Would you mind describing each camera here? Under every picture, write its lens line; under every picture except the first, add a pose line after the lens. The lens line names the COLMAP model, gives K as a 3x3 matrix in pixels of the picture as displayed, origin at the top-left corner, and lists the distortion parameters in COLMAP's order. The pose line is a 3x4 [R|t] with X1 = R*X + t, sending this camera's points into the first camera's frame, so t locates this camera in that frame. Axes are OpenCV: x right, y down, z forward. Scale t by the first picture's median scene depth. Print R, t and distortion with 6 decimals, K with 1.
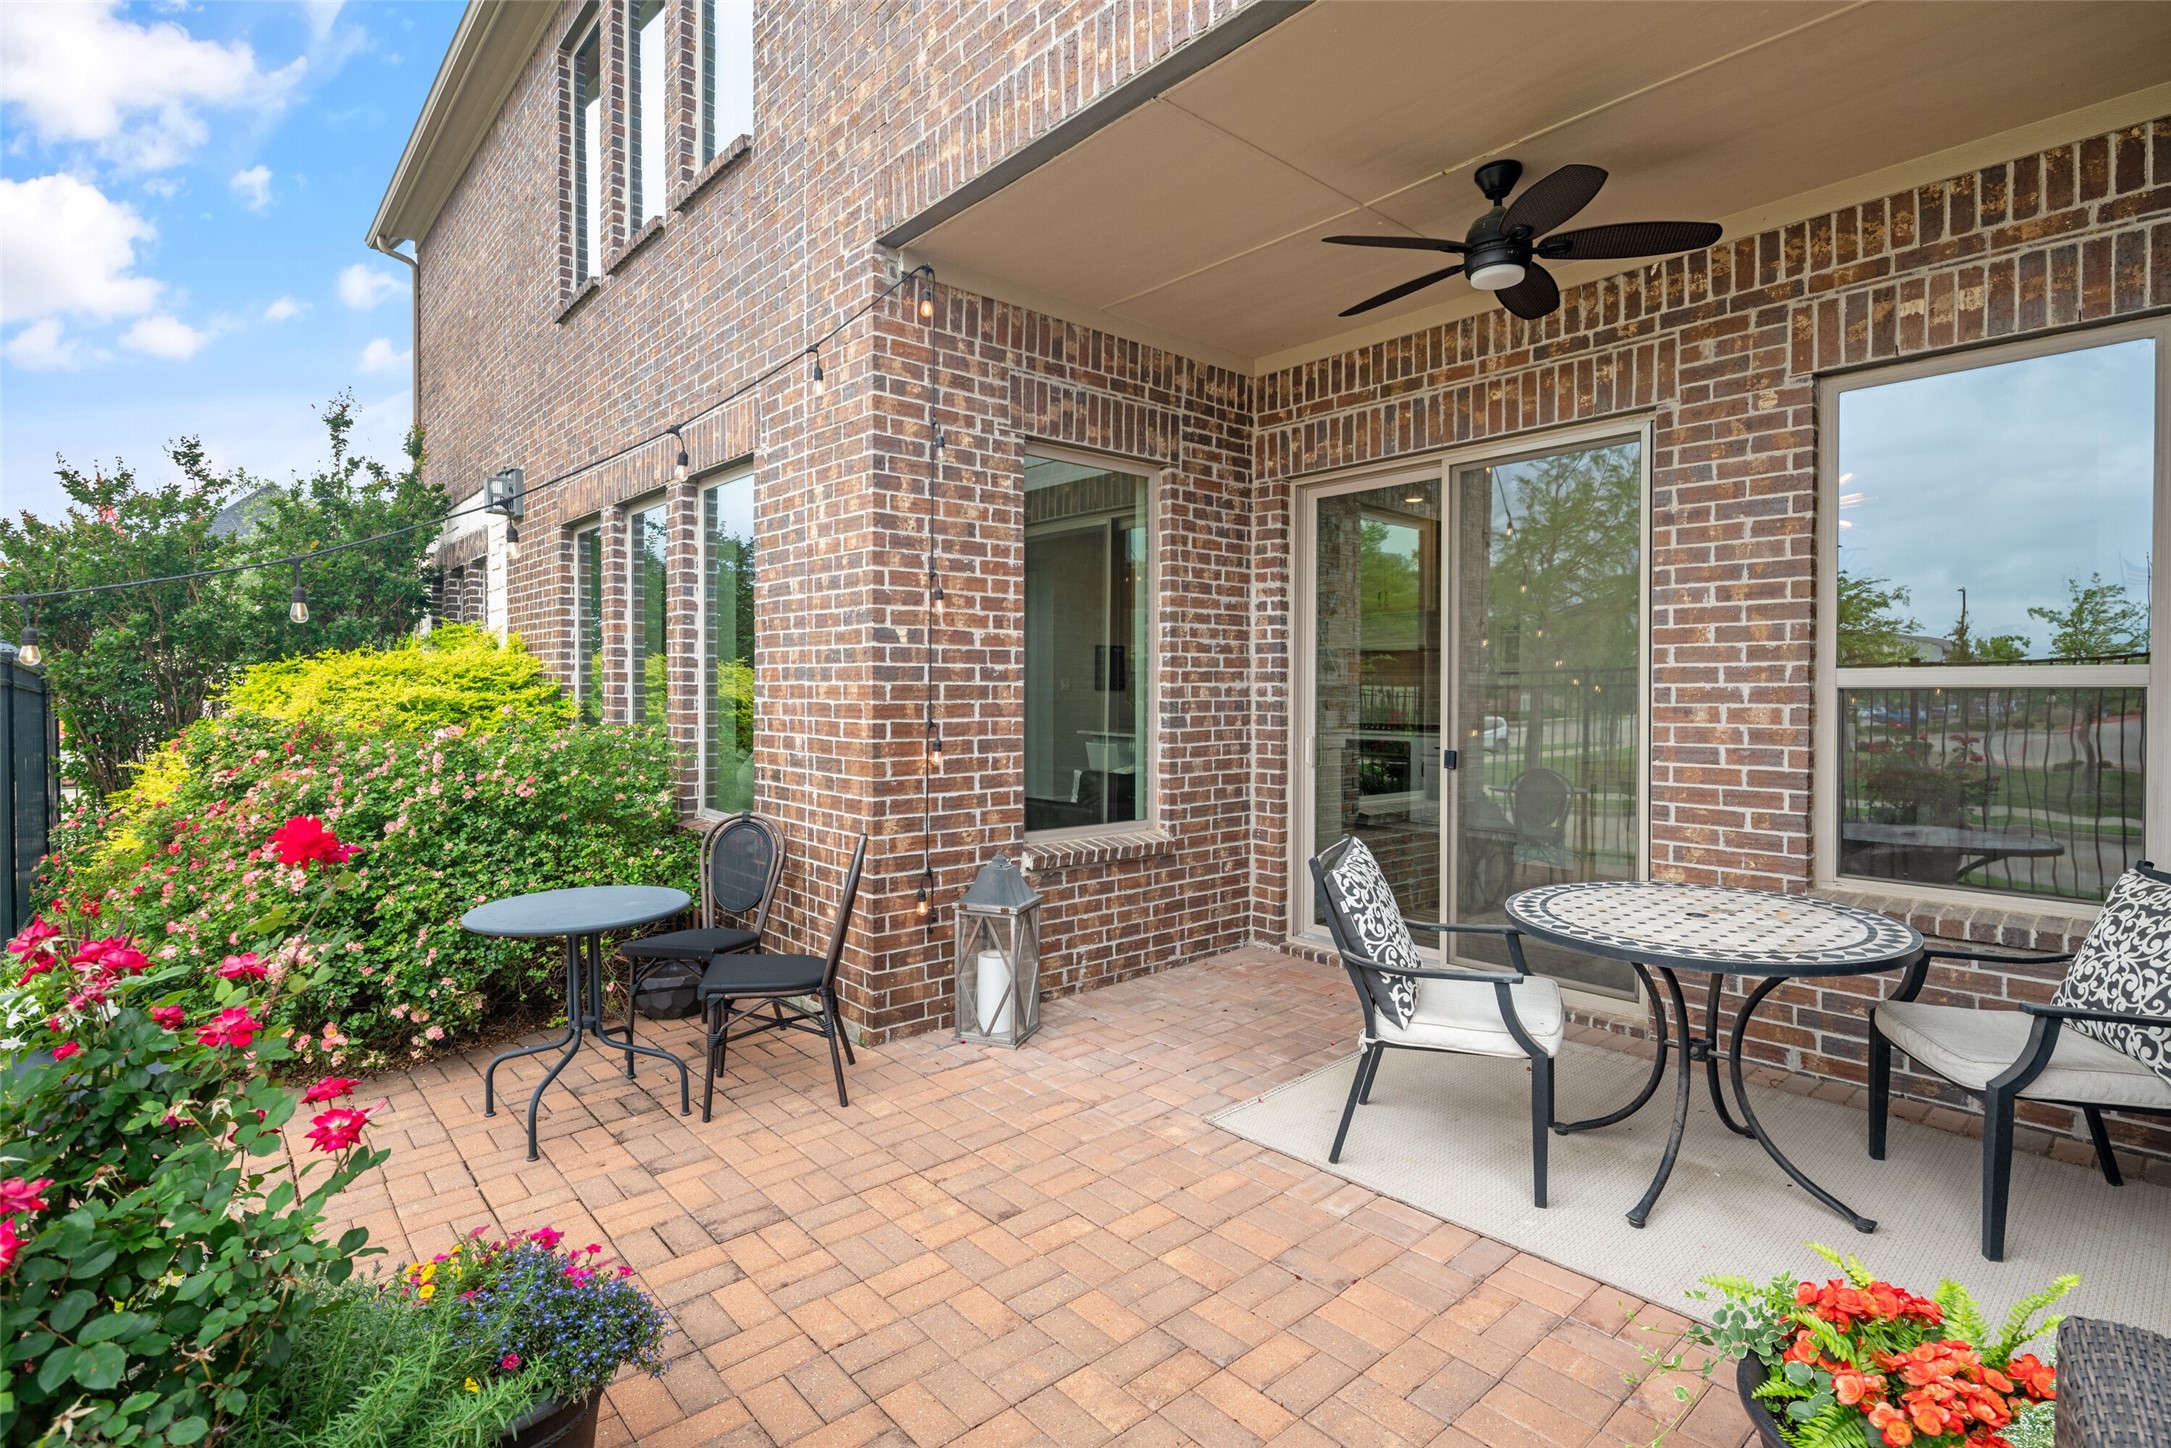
lens RADIAL K [[1047.5, 0, 1087.2], [0, 1047.5, 717.0], [0, 0, 1]] dist [0.002932, -0.003665]
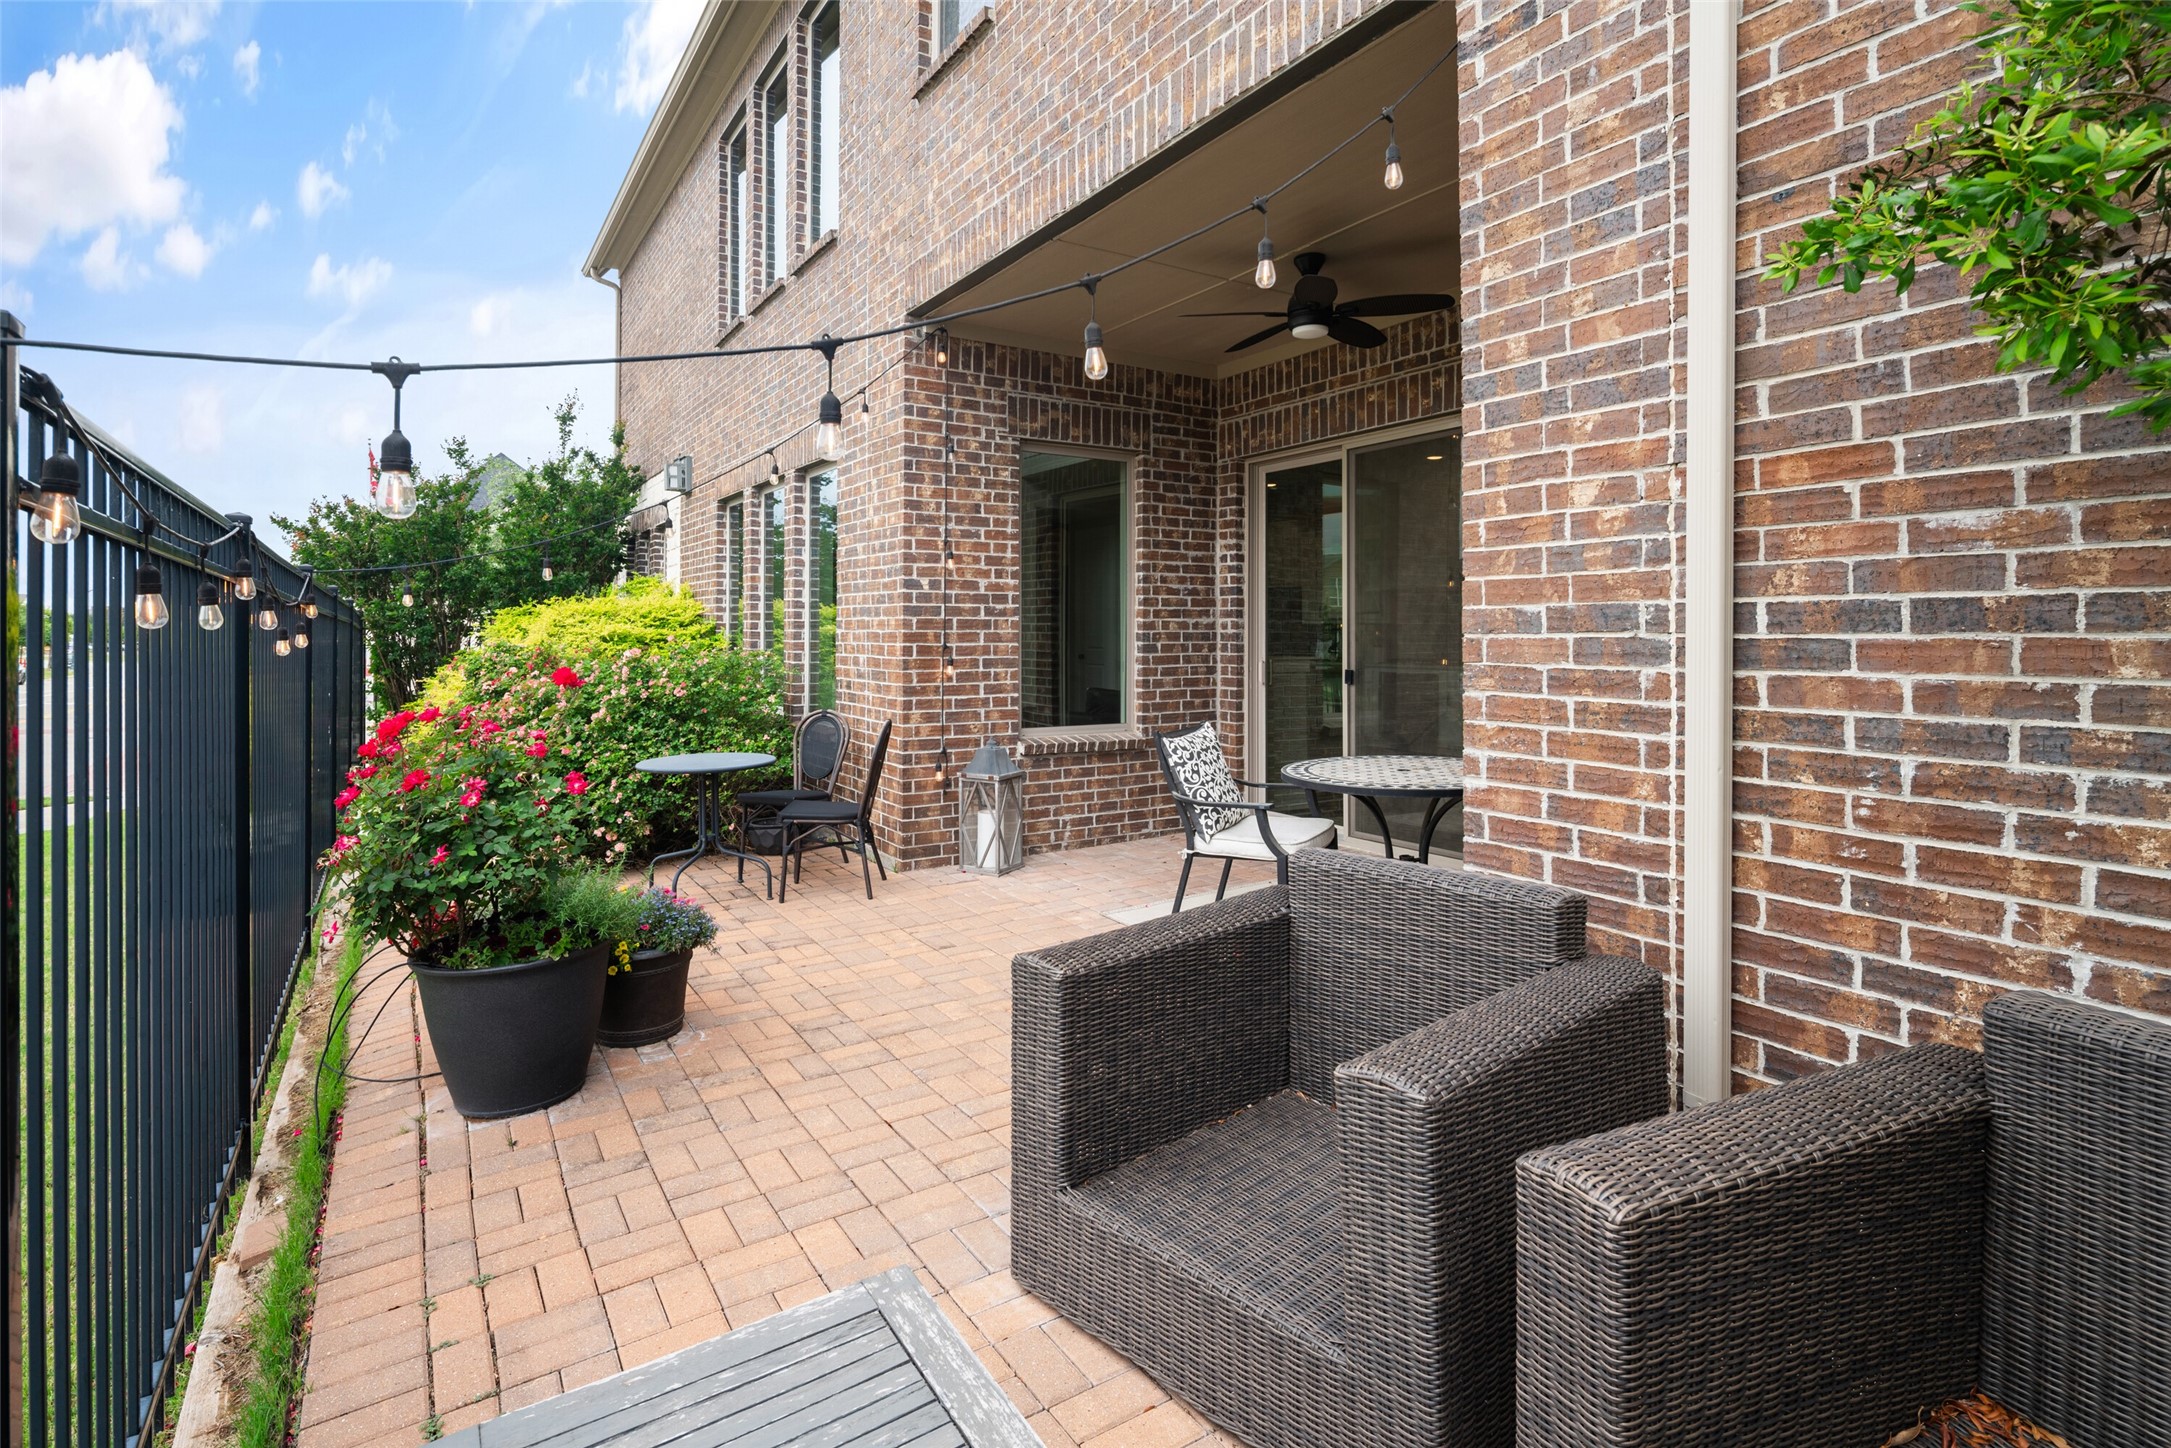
lens RADIAL K [[1047.5, 0, 1069.5], [0, 1047.5, 634.6], [0, 0, 1]] dist [0.002932, -0.003665]
pose [[0.987115, -0.000261, -0.160014, 0.221525], [-0.003742, 0.999688, -0.024716, 0.022629], [0.159970, 0.024996, 0.986805, -0.338341]]
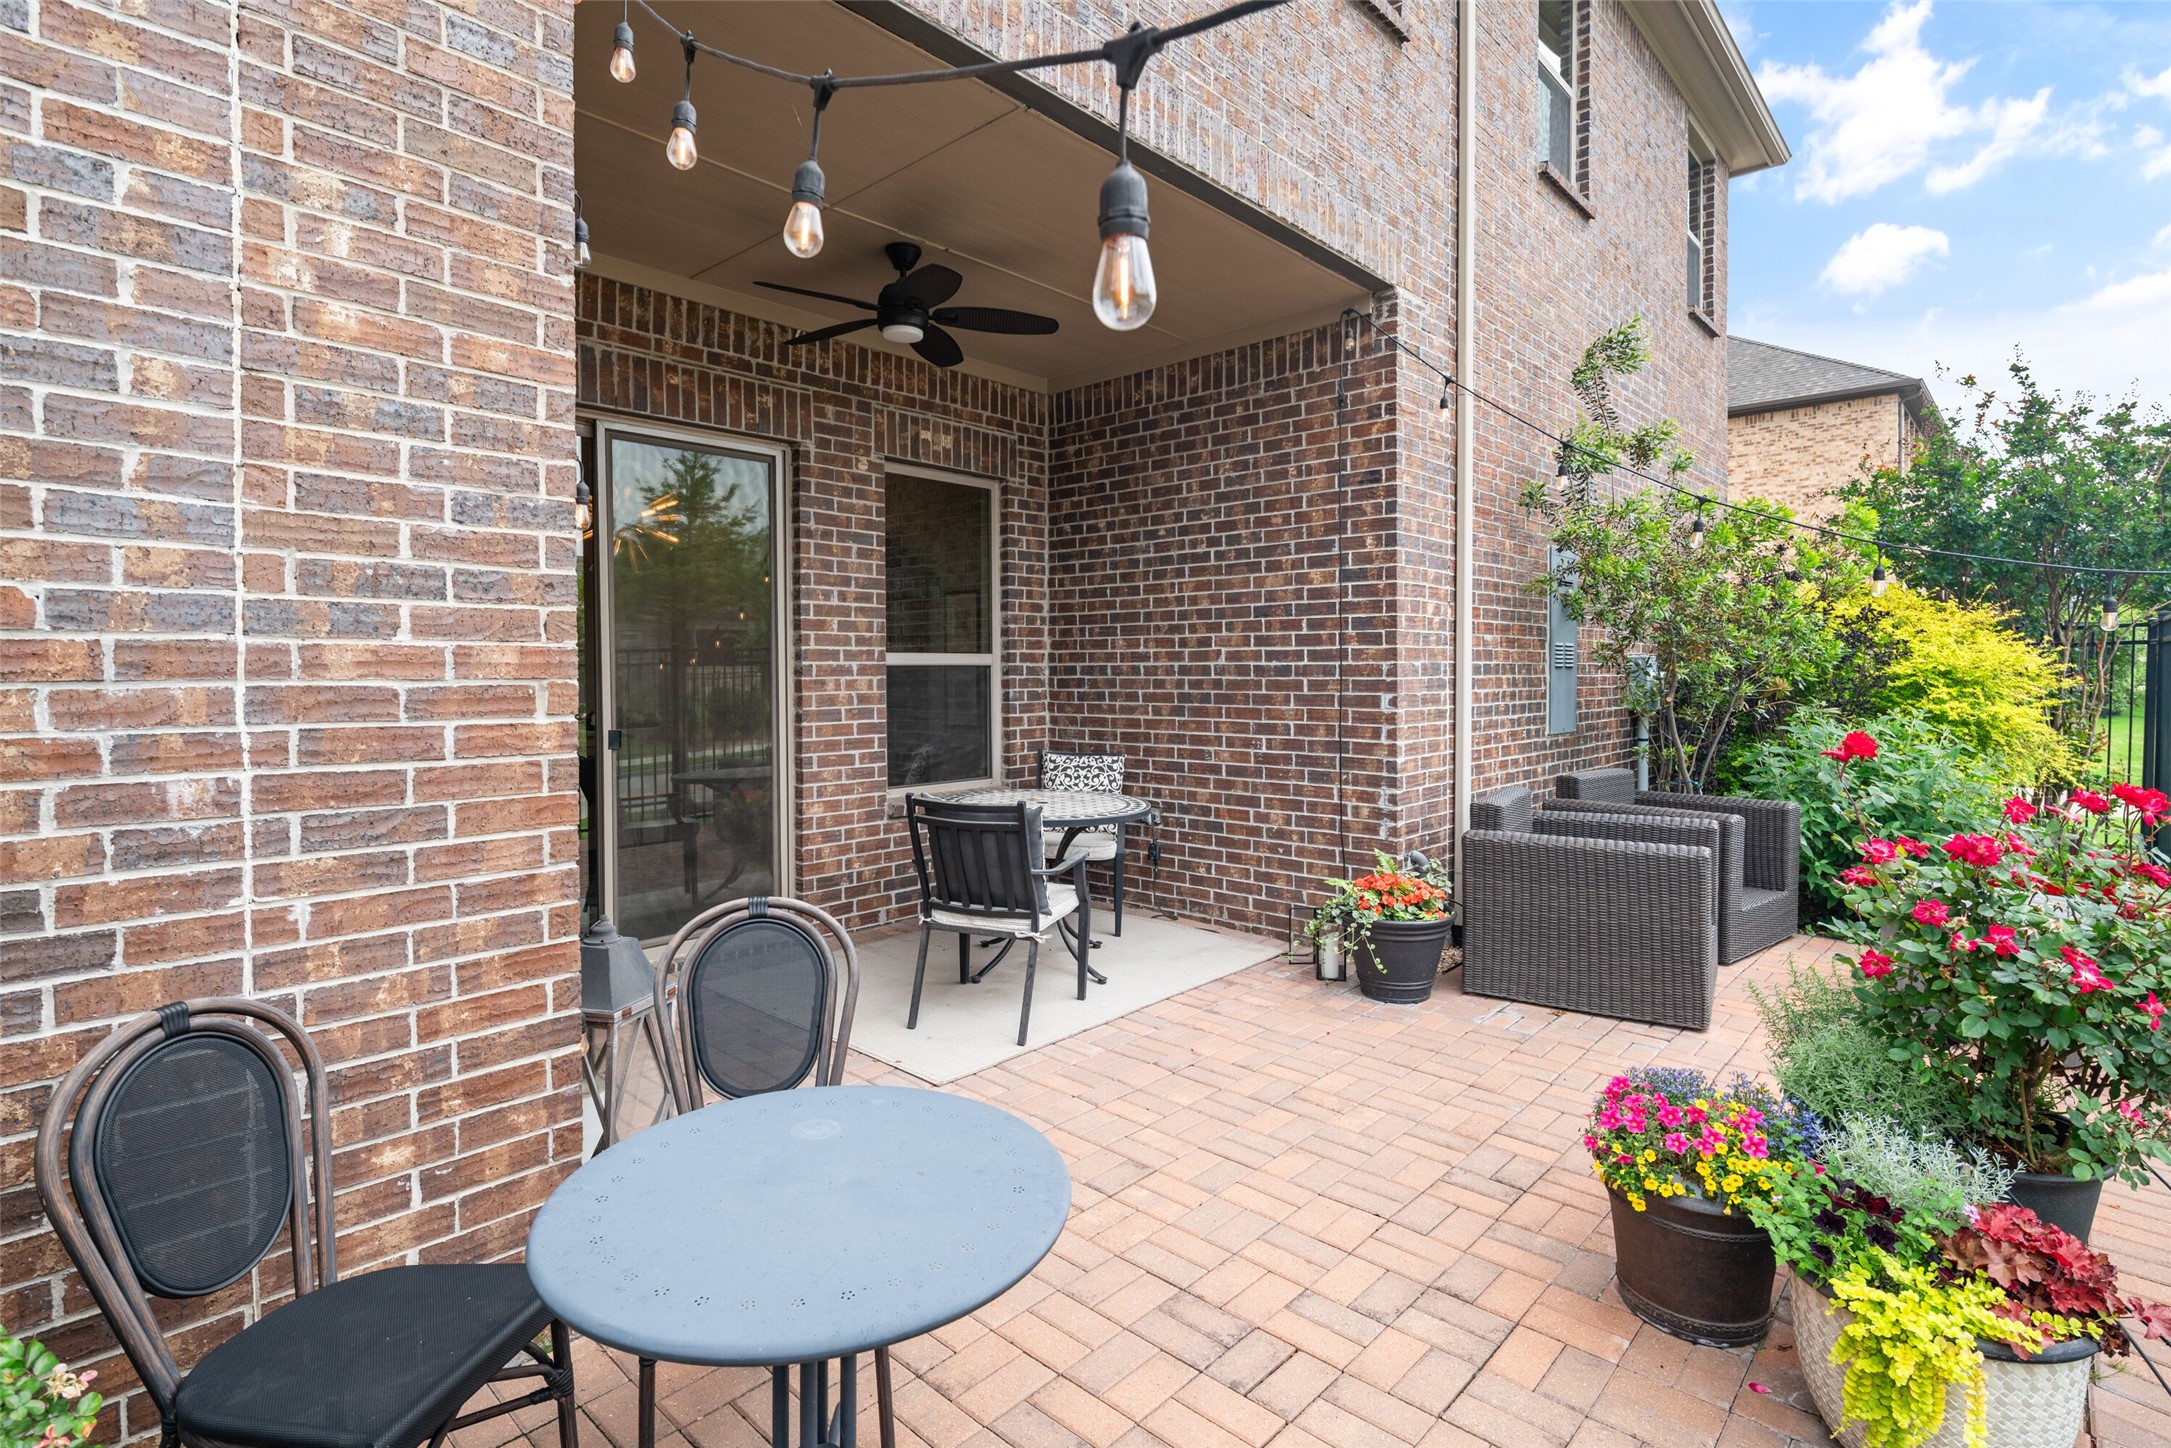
lens RADIAL K [[1047.5, 0, 1072.6], [0, 1047.5, 705.4], [0, 0, 1]] dist [0.002932, -0.003665]
pose [[-0.091210, -0.031336, 0.995339, -0.660378], [0.030175, 0.998959, 0.034215, -0.010820], [-0.995374, 0.033155, -0.090170, 0.693552]]
